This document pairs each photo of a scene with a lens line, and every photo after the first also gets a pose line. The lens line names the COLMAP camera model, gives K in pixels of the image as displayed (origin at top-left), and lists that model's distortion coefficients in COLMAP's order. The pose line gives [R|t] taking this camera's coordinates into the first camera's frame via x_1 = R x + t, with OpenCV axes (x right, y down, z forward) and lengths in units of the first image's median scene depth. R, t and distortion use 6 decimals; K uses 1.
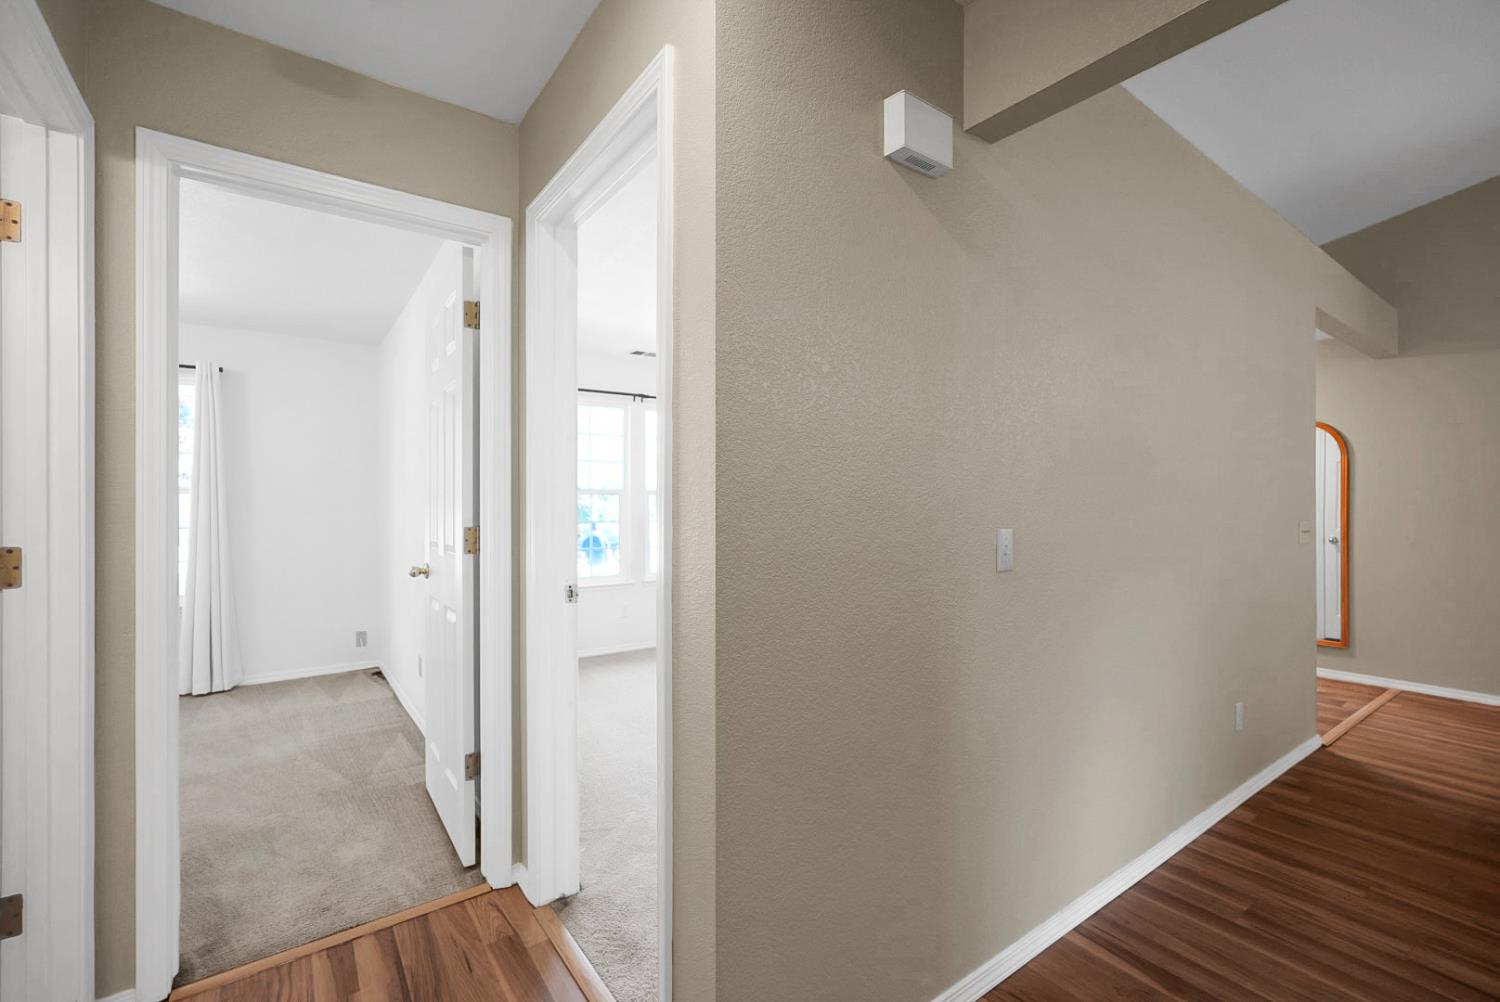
lens RADIAL K [[663.0, 0, 752.8], [0, 663.0, 501.2], [0, 0, 1]] dist [0.001301, 0.000387]
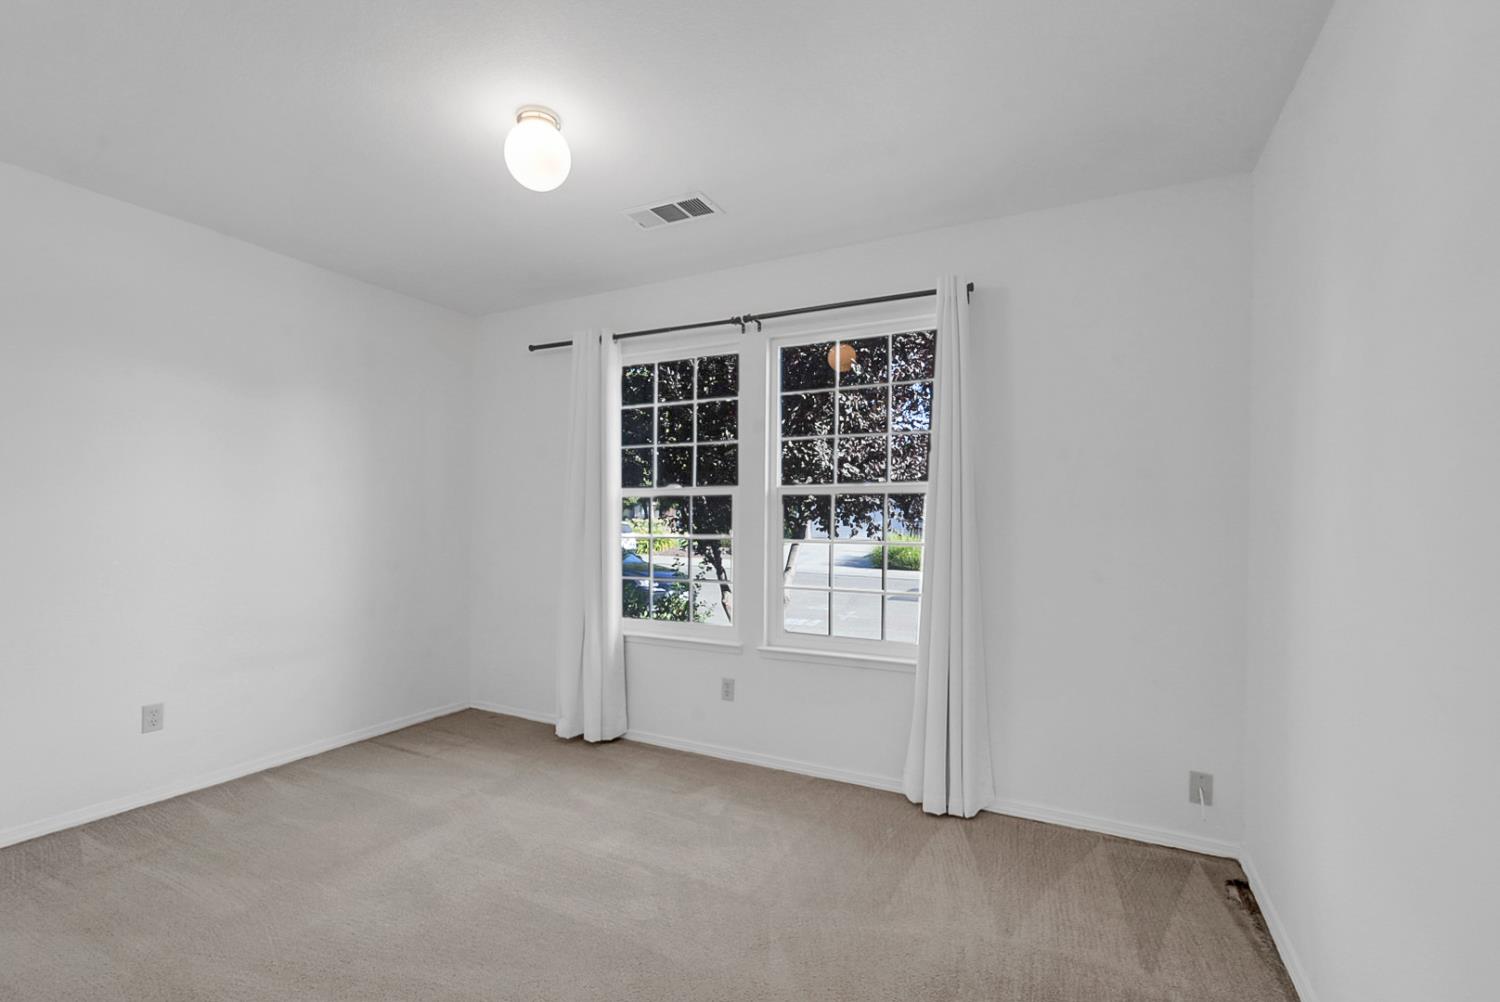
lens RADIAL K [[669.9, 0, 755.5], [0, 669.9, 508.1], [0, 0, 1]] dist [-0.003747, 0.000298]
pose [[0.458496, 0.011359, -0.888624, -0.328786], [0.000022, 0.999918, 0.012793, 0.000095], [0.888696, -0.005885, 0.458458, 0.523061]]
